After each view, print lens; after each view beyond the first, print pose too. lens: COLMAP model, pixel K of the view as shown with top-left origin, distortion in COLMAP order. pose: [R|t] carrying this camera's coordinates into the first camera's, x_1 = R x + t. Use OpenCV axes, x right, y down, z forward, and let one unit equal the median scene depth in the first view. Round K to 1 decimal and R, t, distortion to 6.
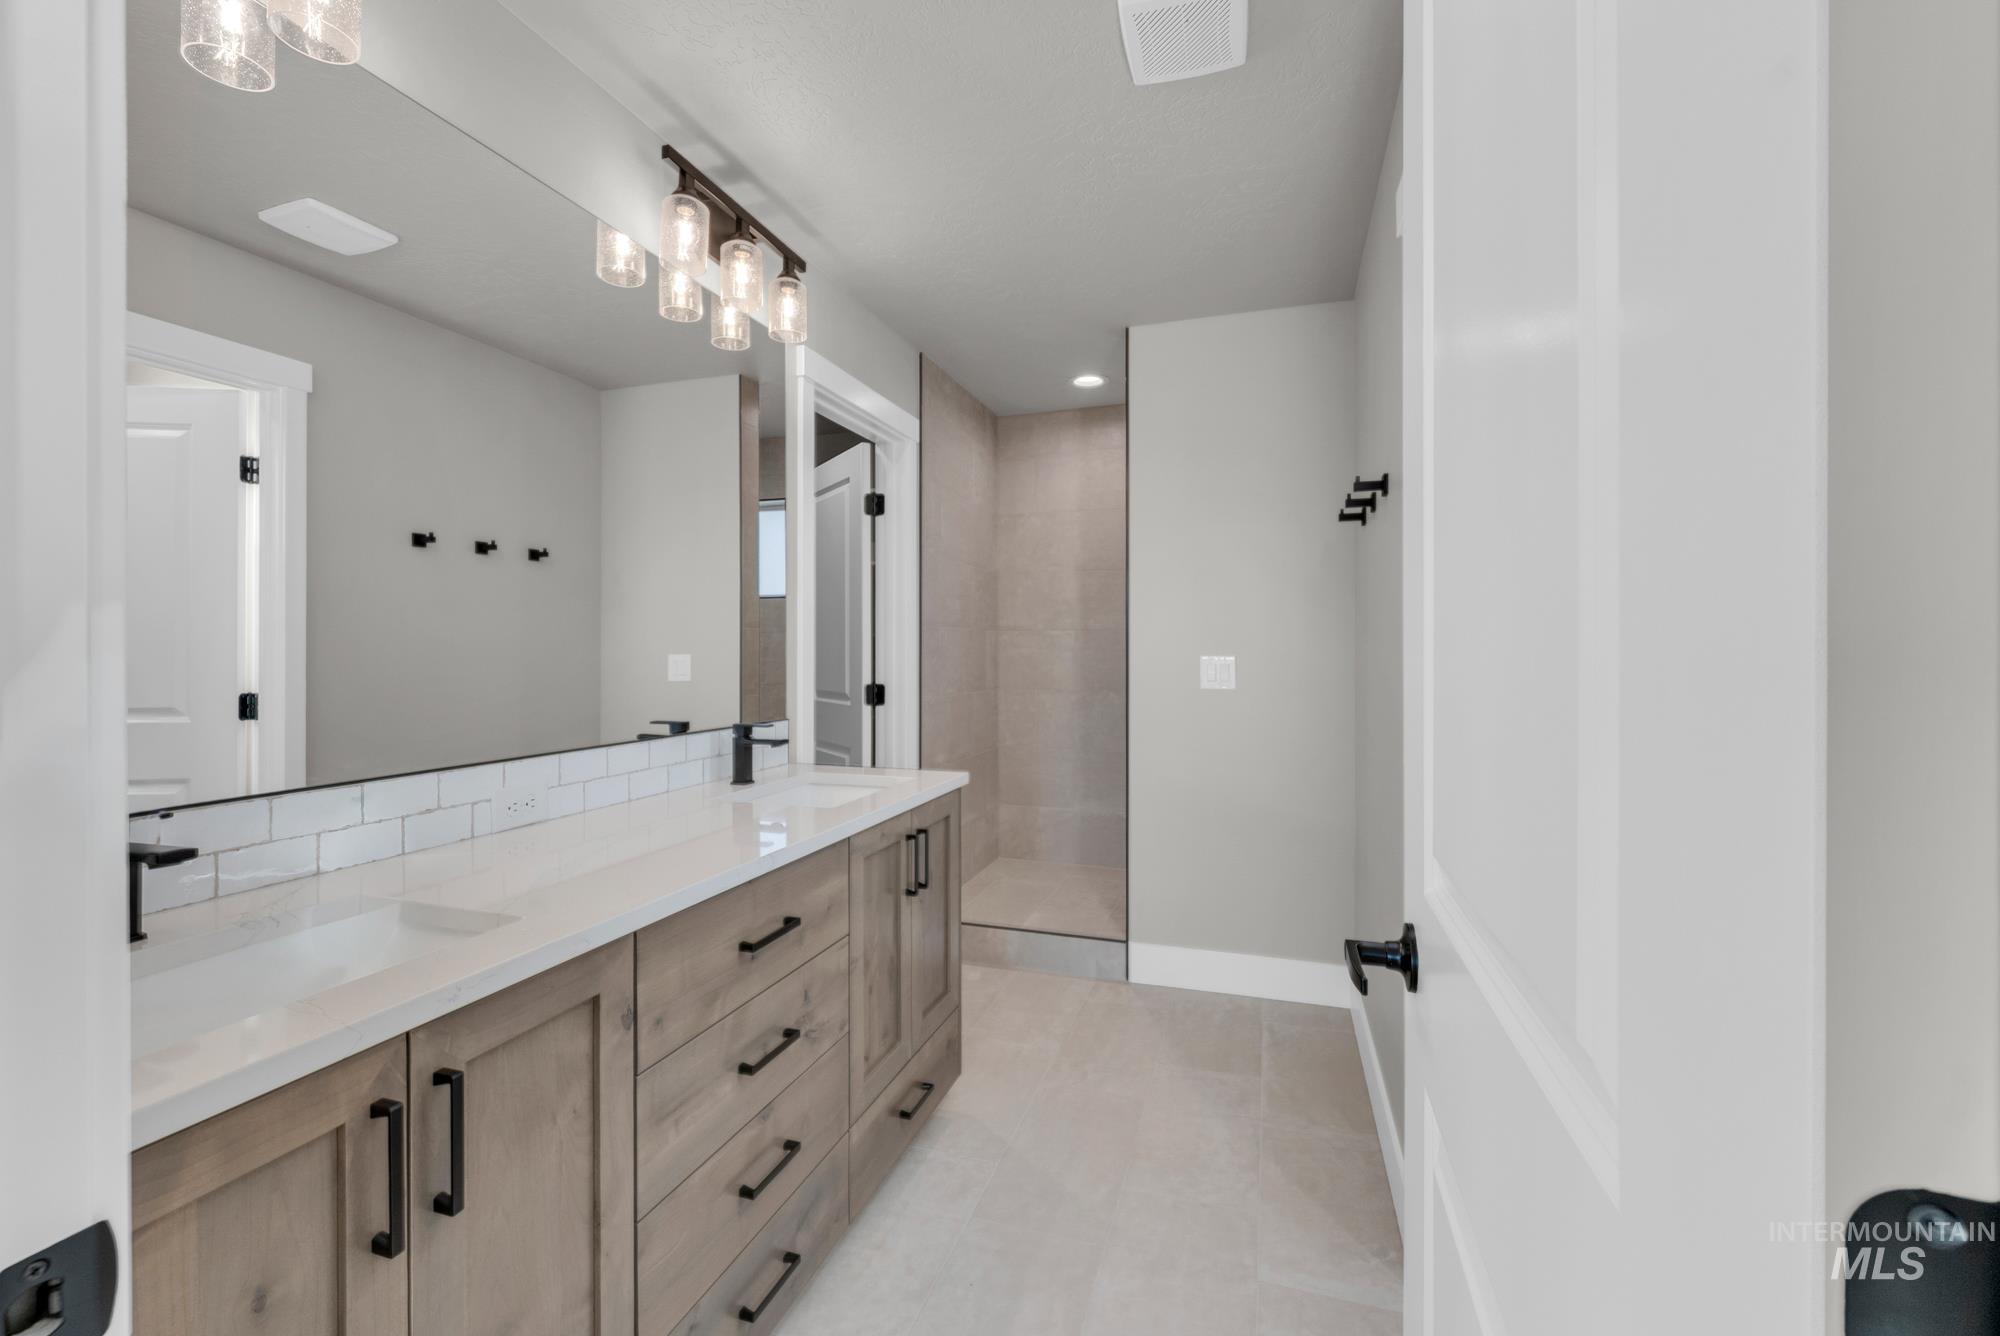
lens RADIAL K [[829.7, 0, 997.9], [0, 829.7, 653.1], [0, 0, 1]] dist [0.004597, 0.000356]
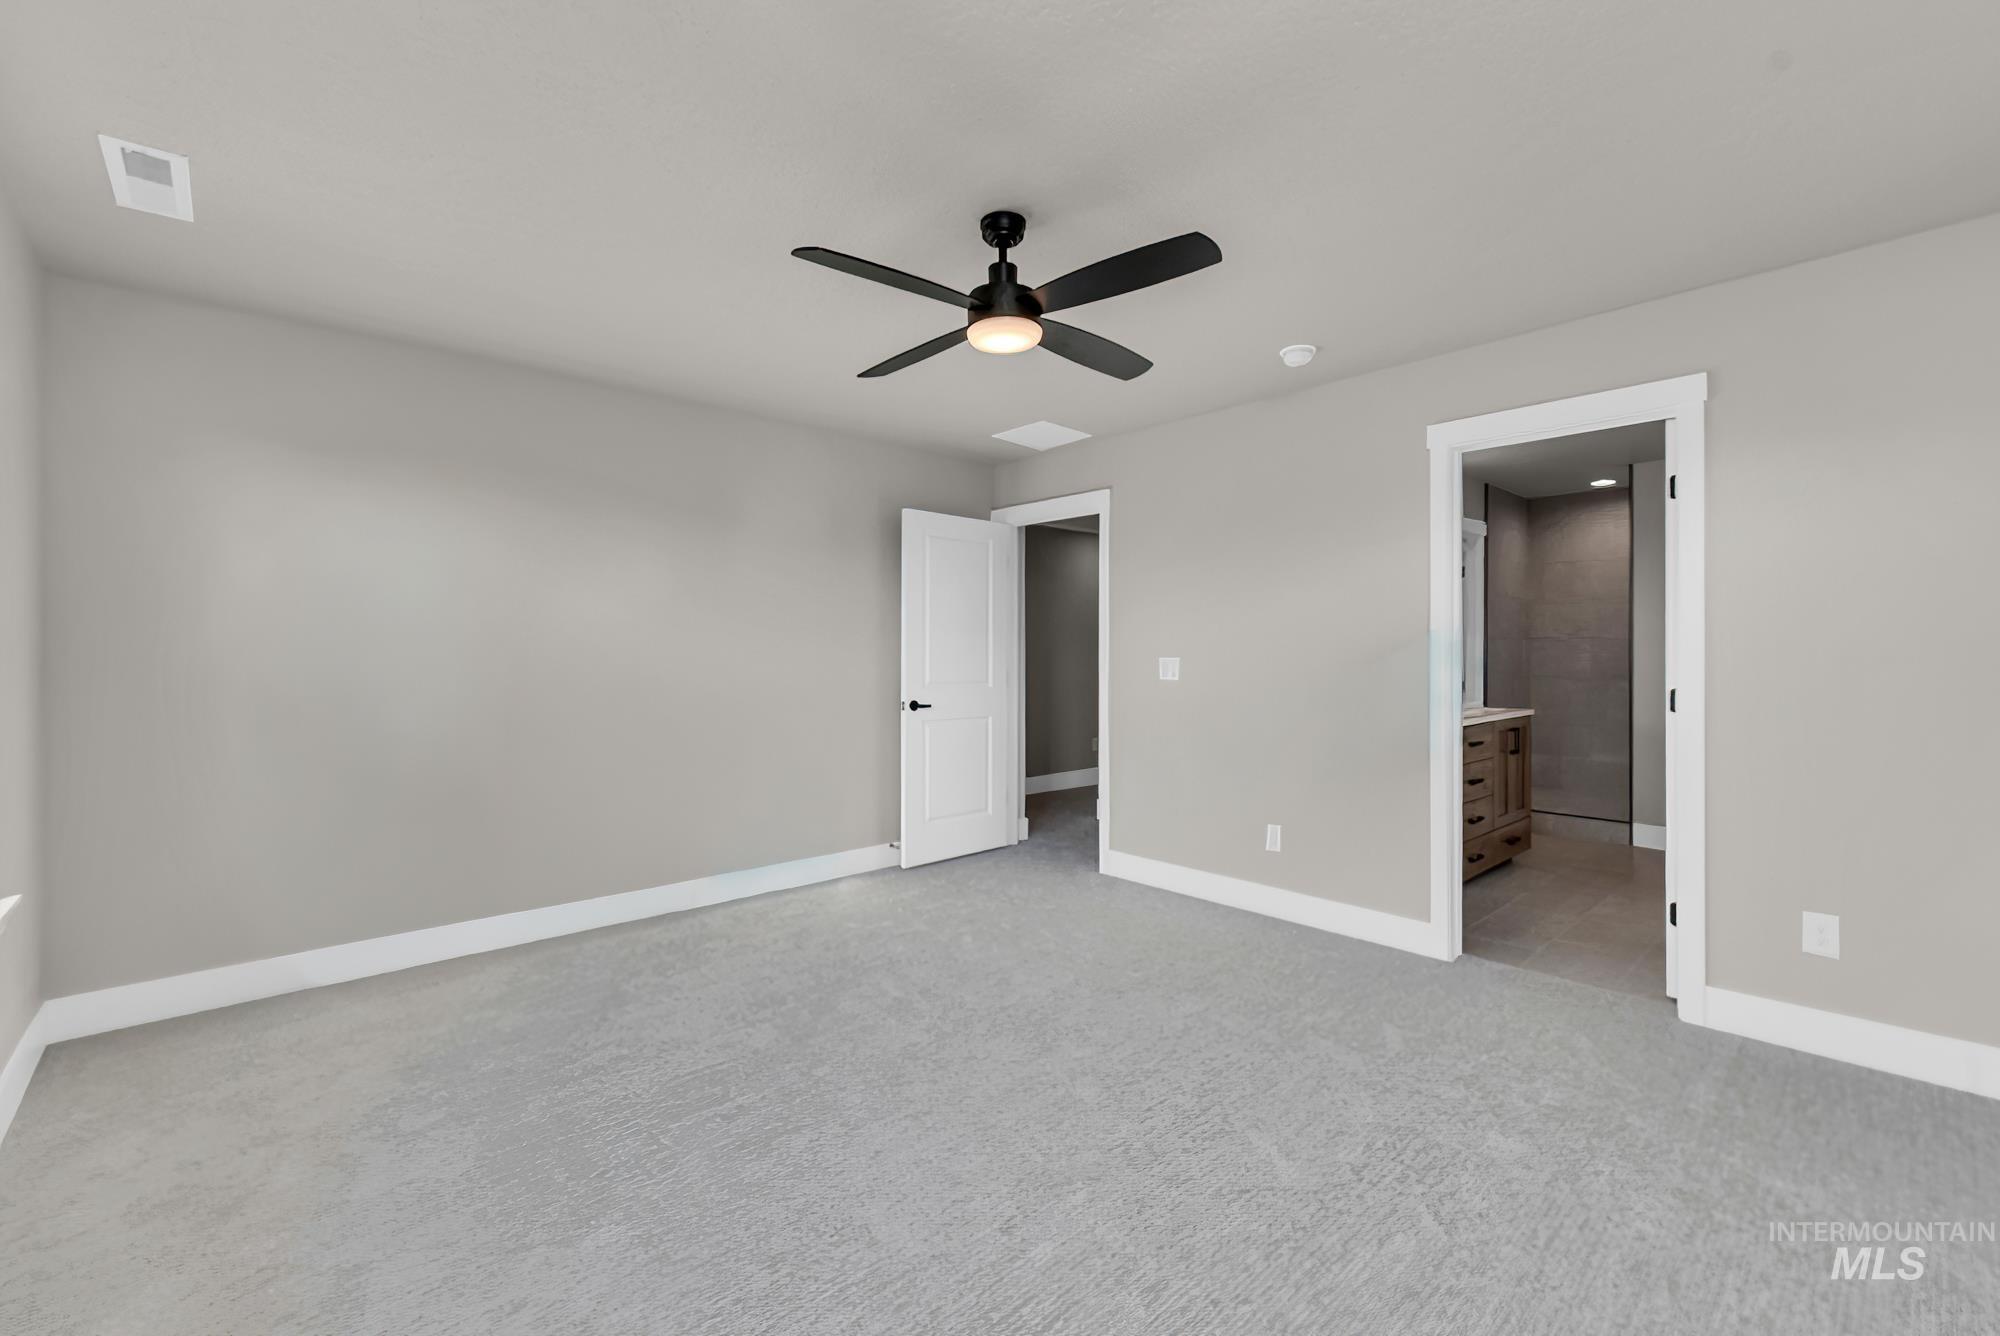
lens RADIAL K [[829.7, 0, 1004.9], [0, 829.7, 665.7], [0, 0, 1]] dist [0.004597, 0.000356]
pose [[0.880835, 0.001200, -0.473421, -0.166207], [-0.003747, 0.999983, -0.004436, 0.040012], [0.473408, 0.005681, 0.880825, -1.103971]]
